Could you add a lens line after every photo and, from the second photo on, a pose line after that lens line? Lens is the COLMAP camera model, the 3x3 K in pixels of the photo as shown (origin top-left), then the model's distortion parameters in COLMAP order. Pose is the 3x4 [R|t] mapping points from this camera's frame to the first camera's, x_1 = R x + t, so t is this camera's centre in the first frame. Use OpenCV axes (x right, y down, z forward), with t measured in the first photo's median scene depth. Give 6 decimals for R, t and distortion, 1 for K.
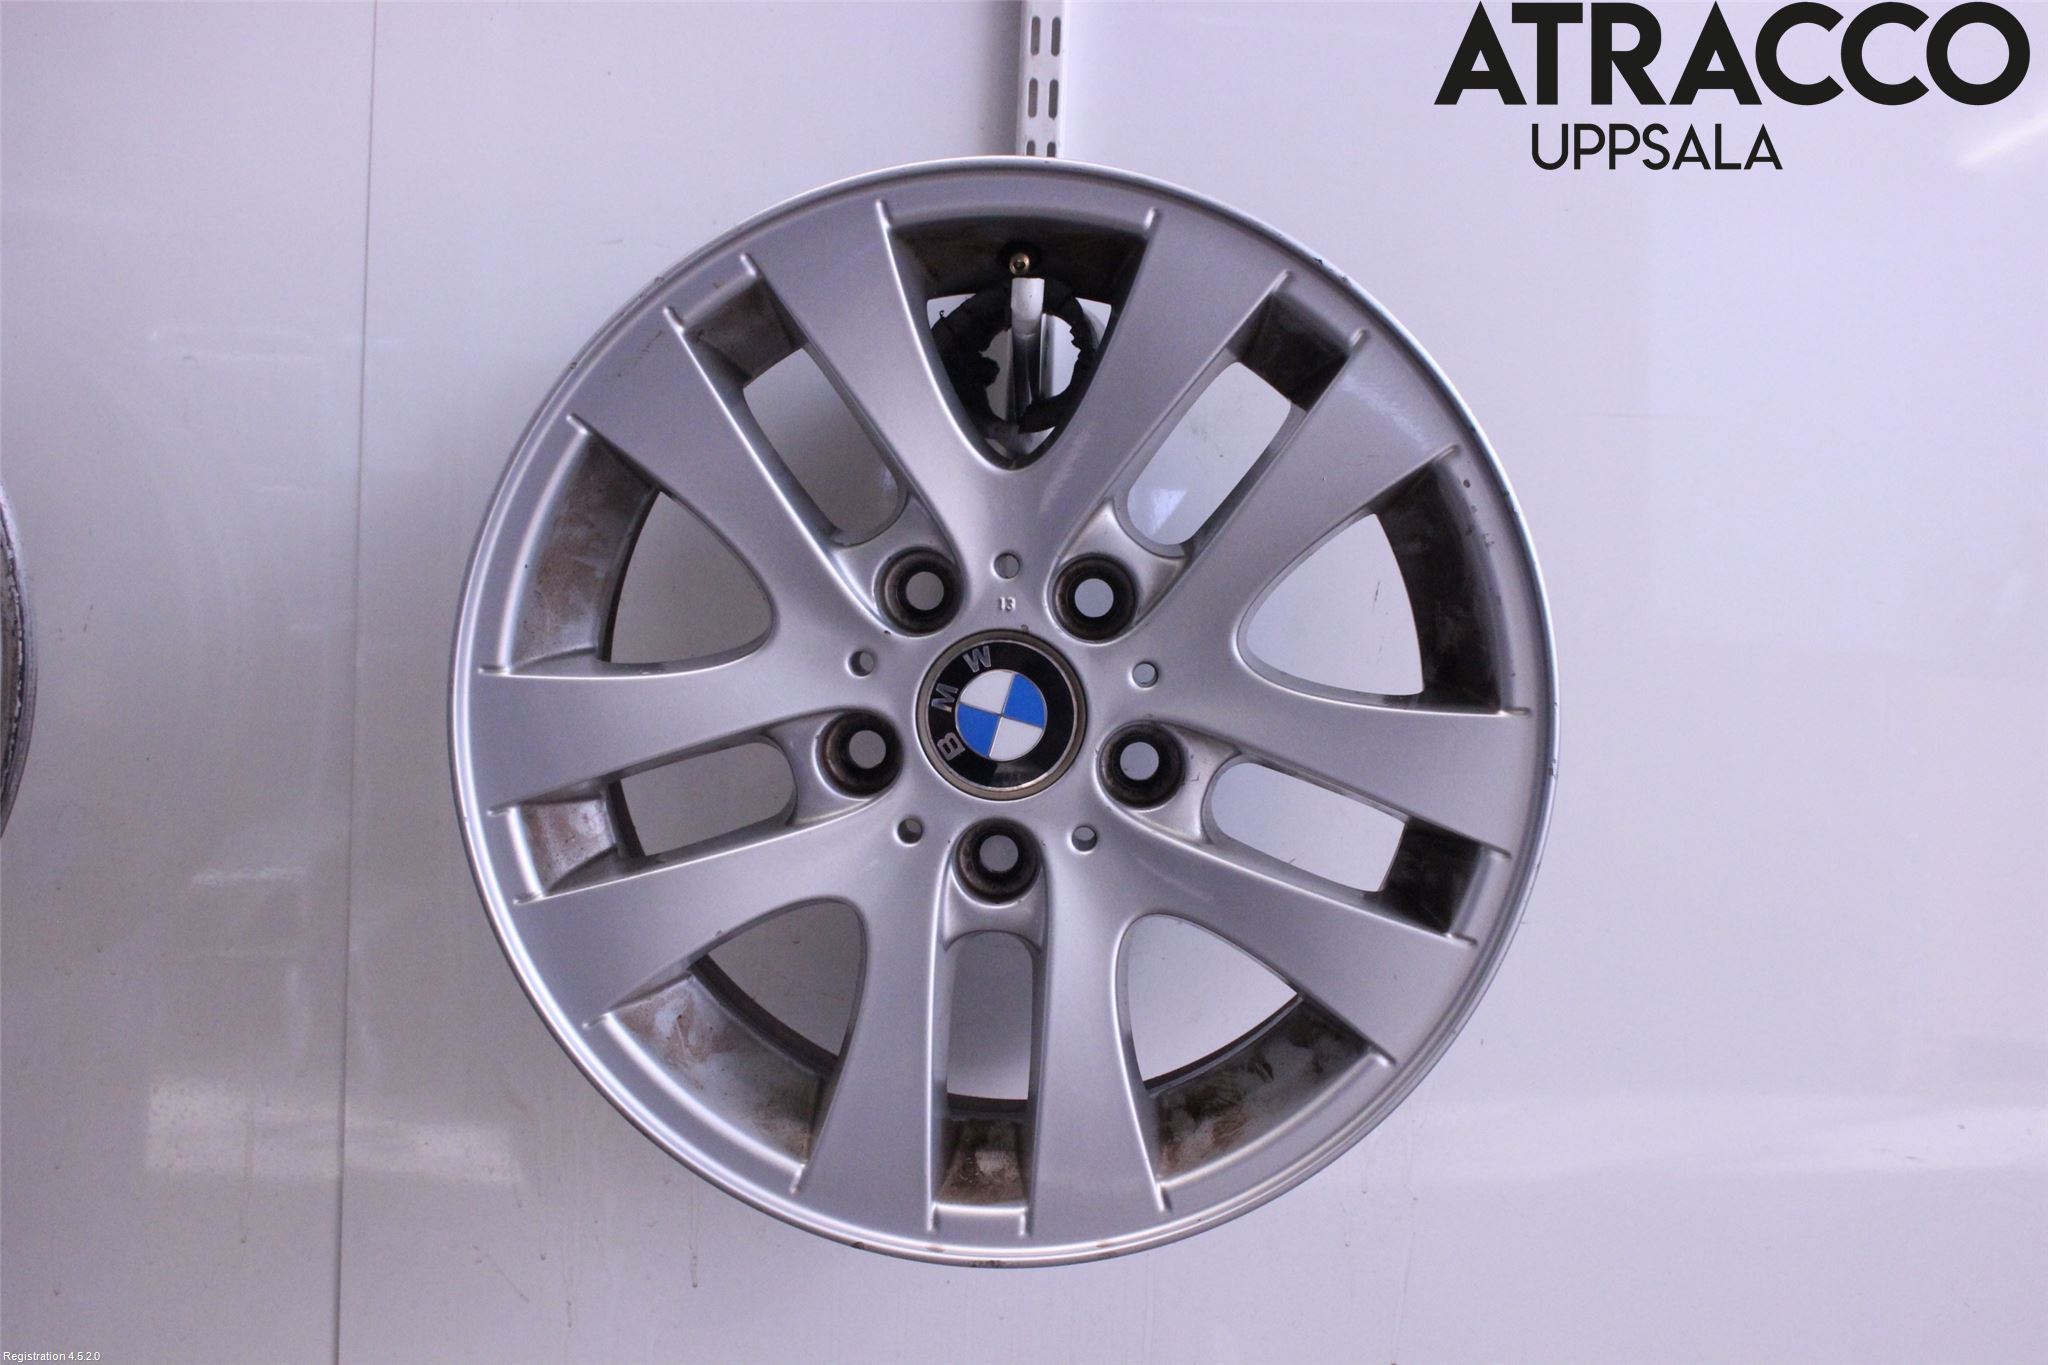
lens RADIAL K [[1531.7, 0, 1021.1], [0, 1531.7, 669.3], [0, 0, 1]] dist [-0.009477, -0.011381]
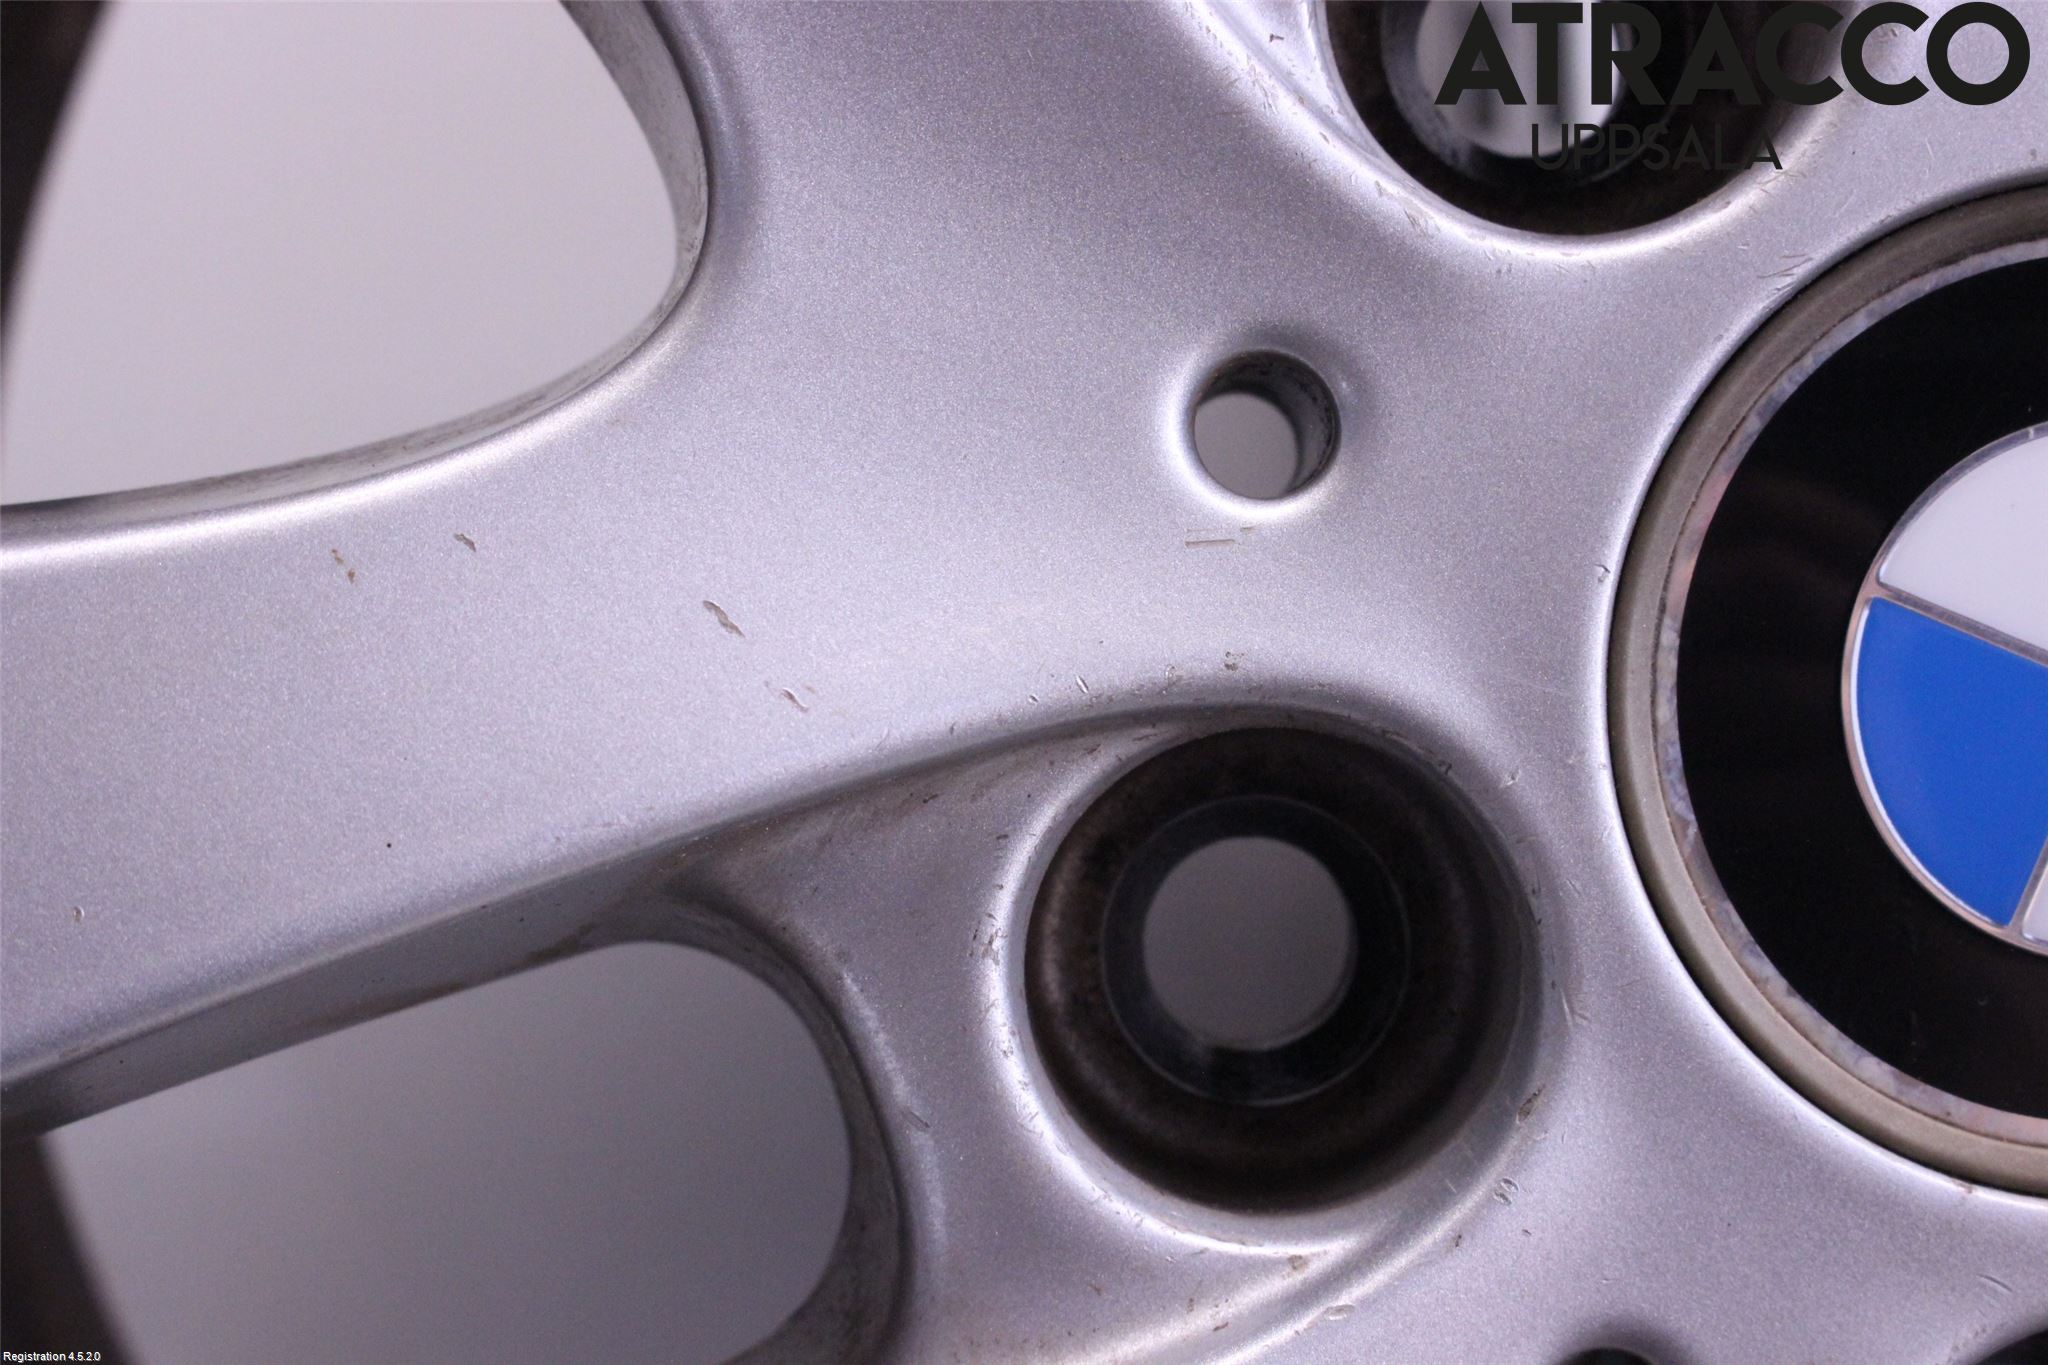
lens RADIAL K [[2234.1, 0, 1026.1], [0, 2234.1, 682.2], [0, 0, 1]] dist [0.030203, 0.000000]
pose [[0.997231, -0.056335, 0.048551, -0.147233], [0.057736, 0.997941, -0.027948, 0.029948], [-0.046876, 0.030674, 0.998430, 0.783406]]
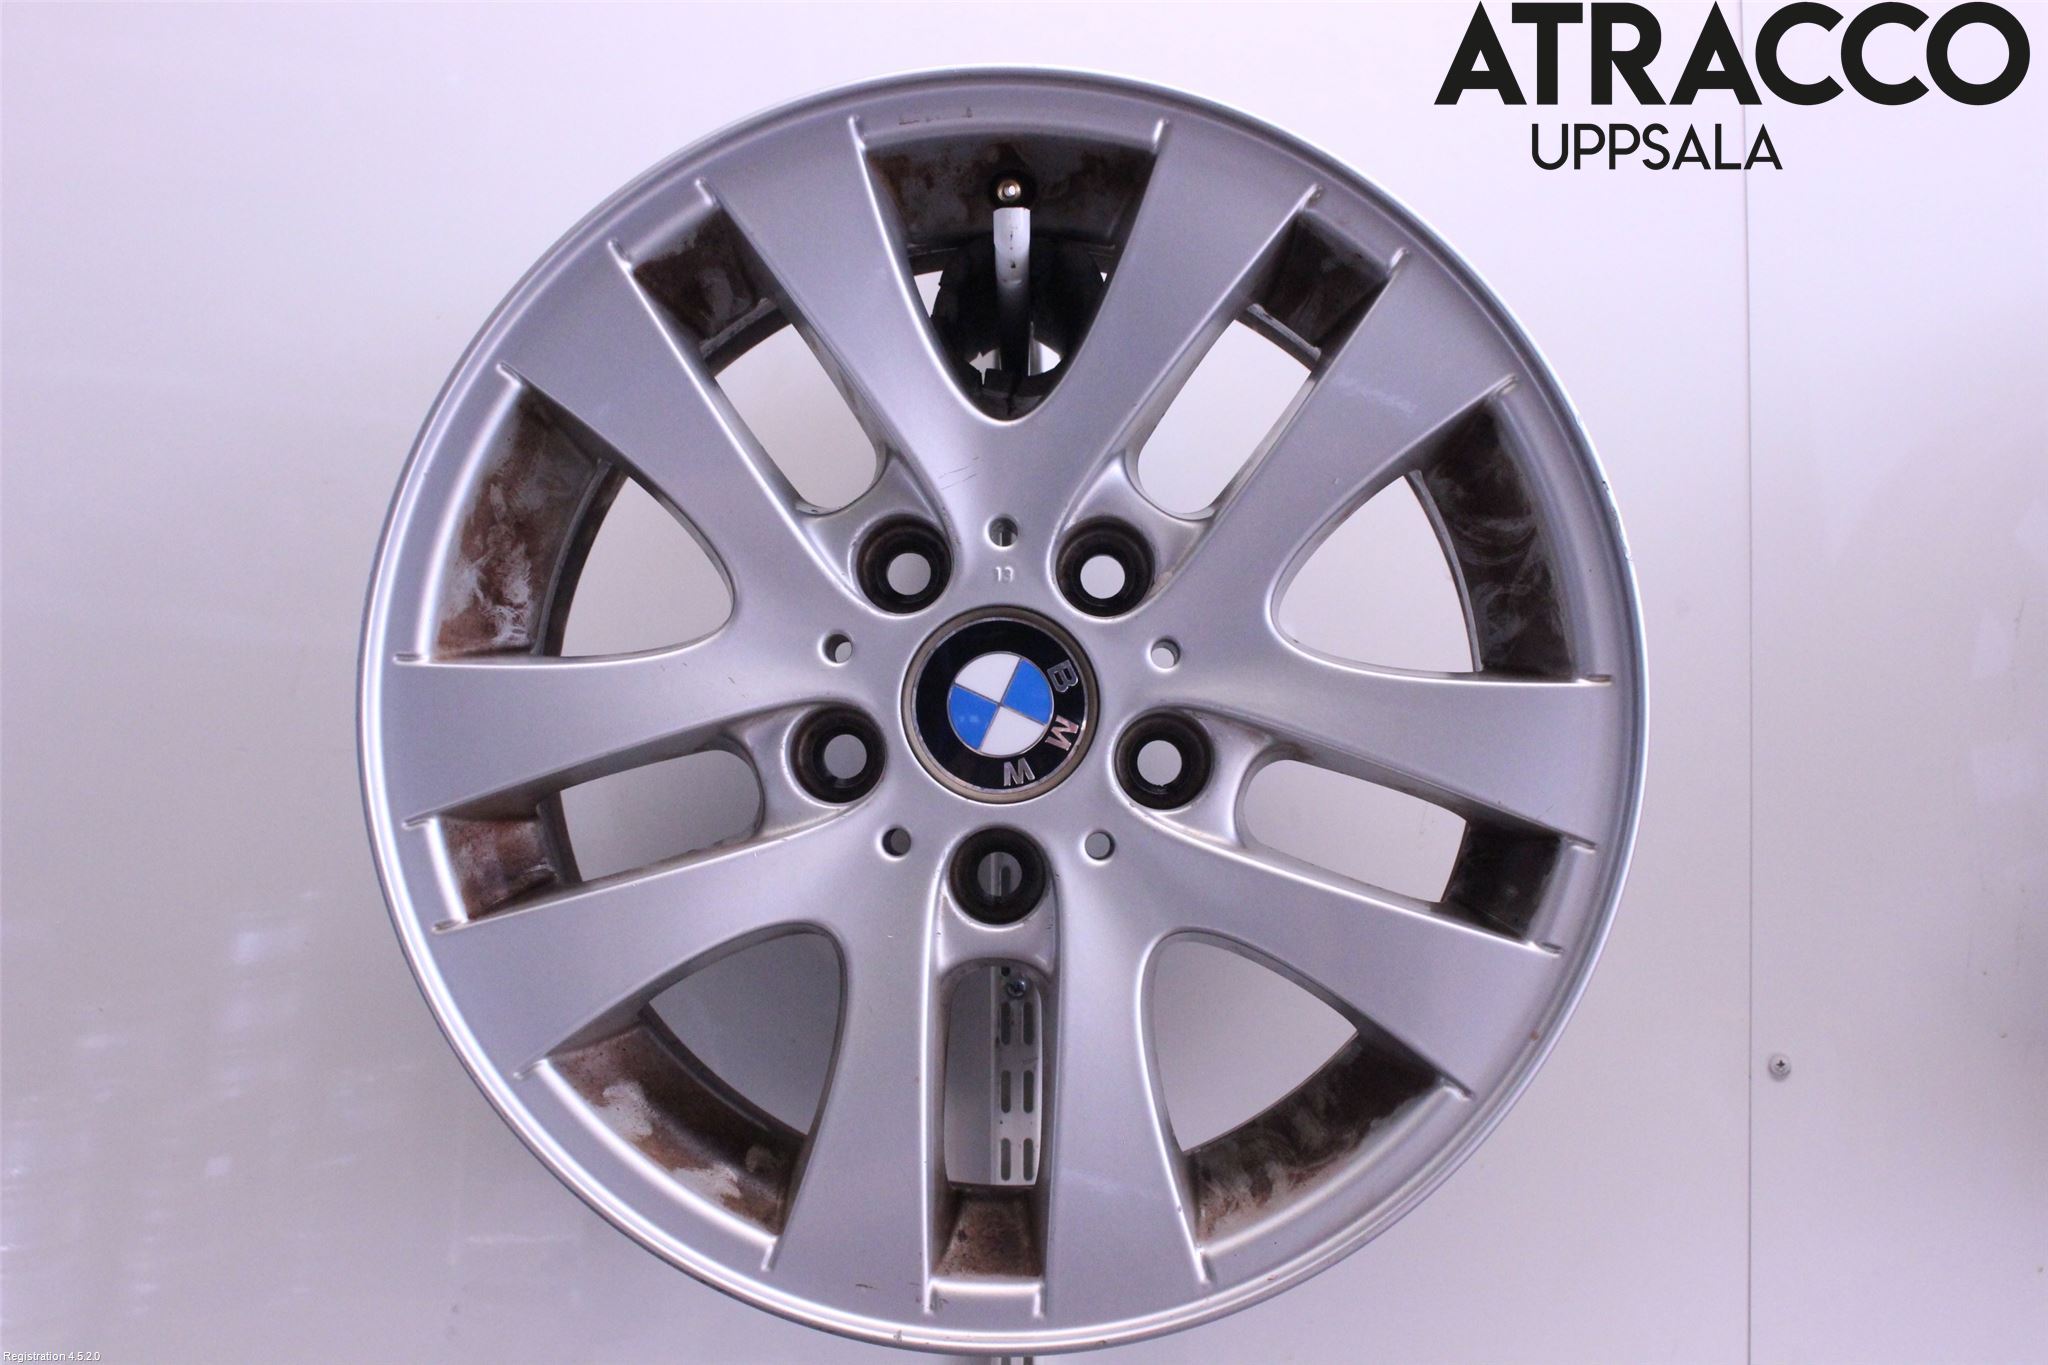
lens RADIAL K [[1458.0, 0, 1010.6], [0, 1458.0, 705.2], [0, 0, 1]] dist [-0.057611, 0.003131]
pose [[0.999611, -0.018833, 0.020565, -0.024251], [0.020282, 0.997148, -0.072698, 0.092705], [-0.019138, 0.073087, 0.997142, 0.185501]]
